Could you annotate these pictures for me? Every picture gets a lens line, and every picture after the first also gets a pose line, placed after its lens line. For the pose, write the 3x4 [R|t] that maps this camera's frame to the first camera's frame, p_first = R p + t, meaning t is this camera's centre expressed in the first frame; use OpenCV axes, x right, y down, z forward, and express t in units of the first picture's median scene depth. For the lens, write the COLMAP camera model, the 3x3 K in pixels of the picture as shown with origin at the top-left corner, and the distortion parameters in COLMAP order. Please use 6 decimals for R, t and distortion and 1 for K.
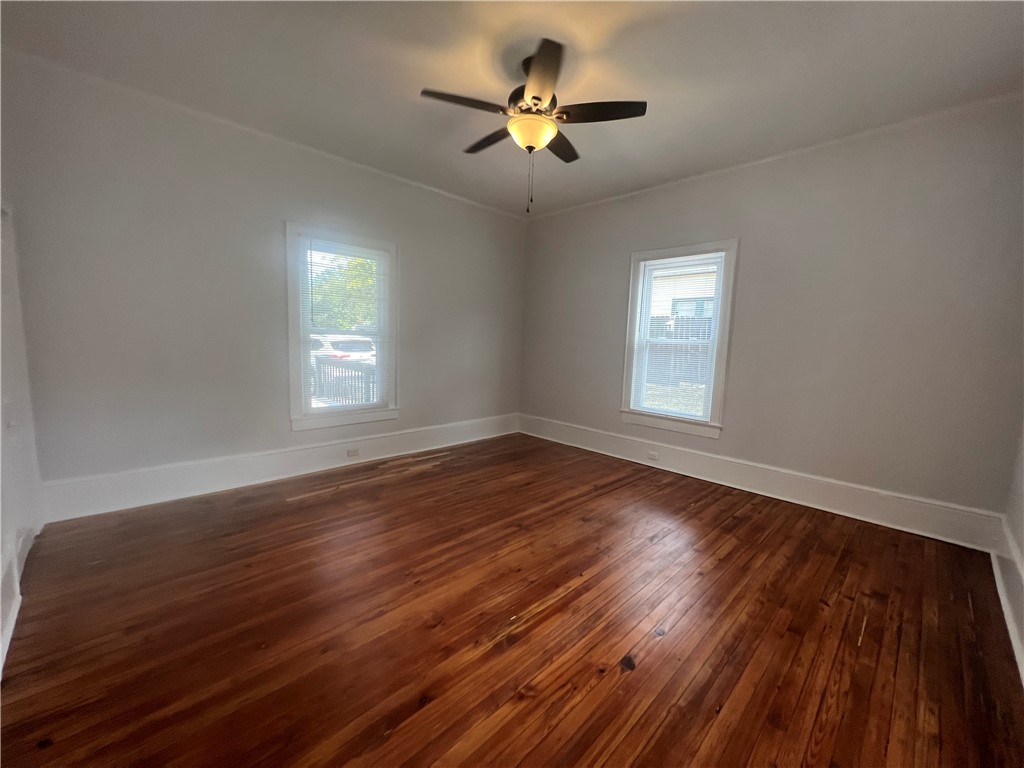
lens RADIAL K [[410.2, 0, 513.1], [0, 410.2, 382.0], [0, 0, 1]] dist [-0.001899, 0.000742]
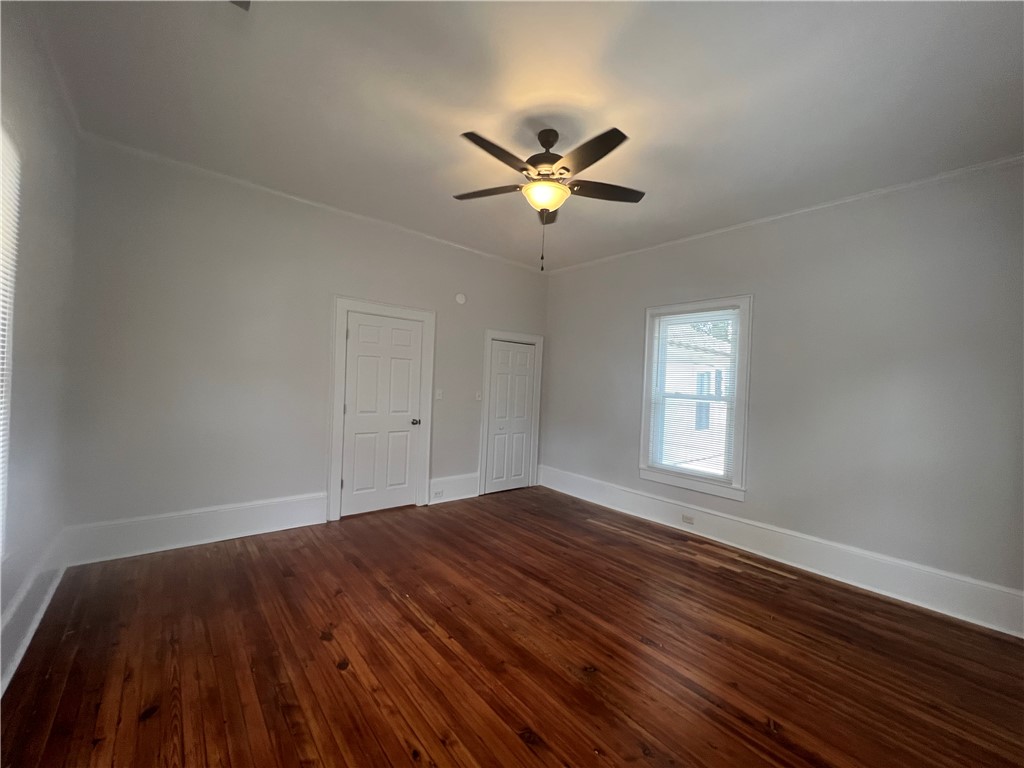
lens RADIAL K [[408.9, 0, 518.1], [0, 408.9, 382.0], [0, 0, 1]] dist [0.002530, -0.000530]
pose [[-0.066116, -0.039299, -0.997038, 0.728487], [-0.155540, 0.987415, -0.028605, -0.070317], [0.985615, 0.153188, -0.071396, 0.736528]]
